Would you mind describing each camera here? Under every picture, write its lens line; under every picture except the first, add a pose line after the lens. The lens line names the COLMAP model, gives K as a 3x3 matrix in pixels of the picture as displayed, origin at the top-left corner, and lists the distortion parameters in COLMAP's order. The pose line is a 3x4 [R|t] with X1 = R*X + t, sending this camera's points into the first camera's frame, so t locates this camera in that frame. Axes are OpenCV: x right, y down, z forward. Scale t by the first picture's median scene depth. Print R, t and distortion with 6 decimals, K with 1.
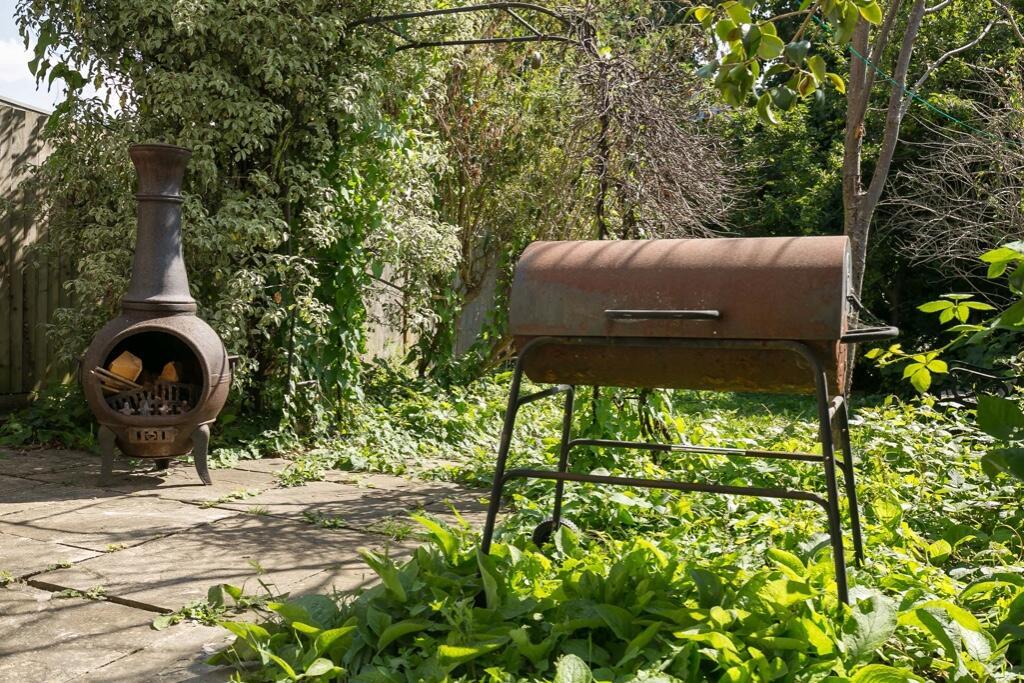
lens RADIAL K [[974.6, 0, 512.0], [0, 974.6, 341.5], [0, 0, 1]] dist [0.050729, -0.142643]
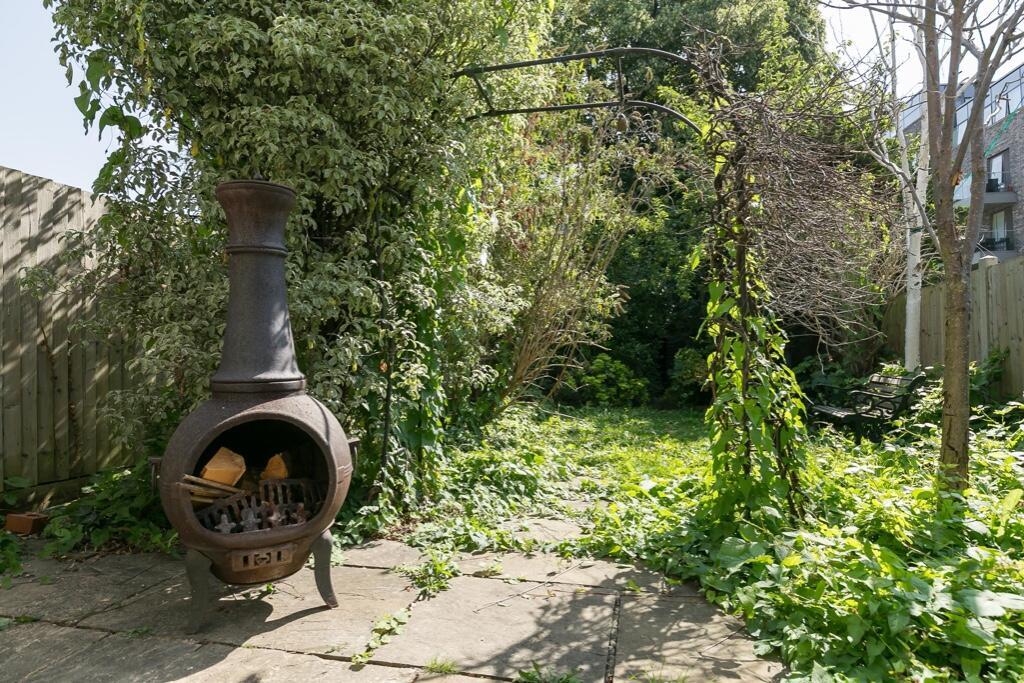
lens RADIAL K [[590.9, 0, 512.0], [0, 590.9, 341.5], [0, 0, 1]] dist [0.024775, -0.031087]
pose [[0.982453, -0.045502, 0.180876, -0.221084], [0.056599, 0.996787, -0.056669, -0.029416], [-0.177716, 0.065913, 0.981872, 0.438131]]
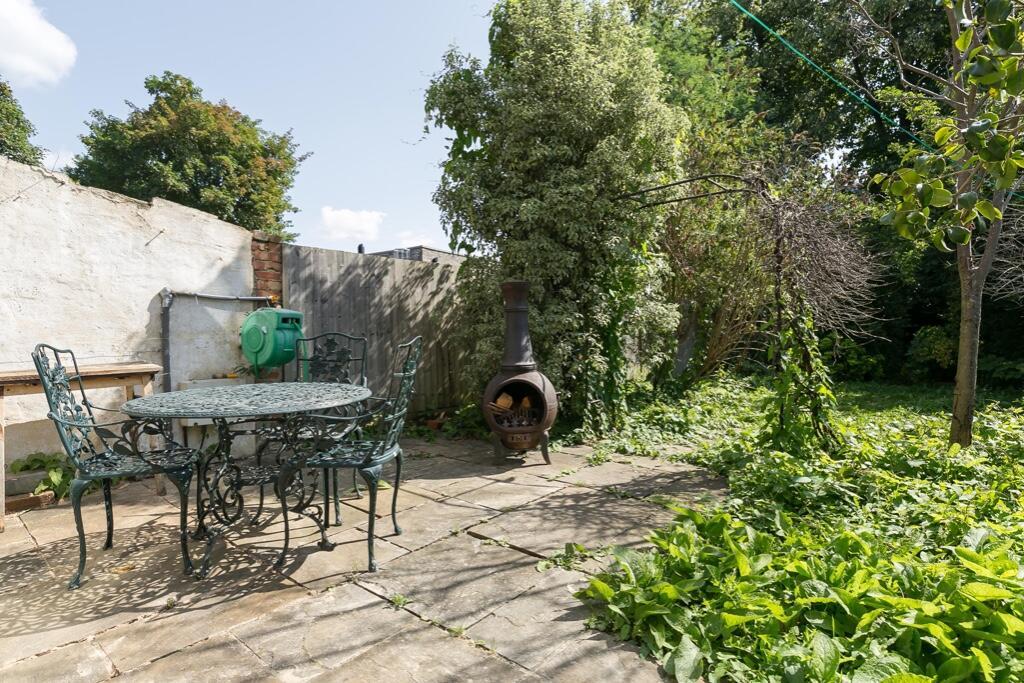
lens RADIAL K [[530.3, 0, 512.0], [0, 530.3, 341.5], [0, 0, 1]] dist [-0.004546, -0.001718]
pose [[0.945111, -0.054884, -0.322108, -0.041685], [0.047449, 0.998396, -0.030895, -0.048765], [0.323287, 0.013916, 0.946199, 0.038529]]
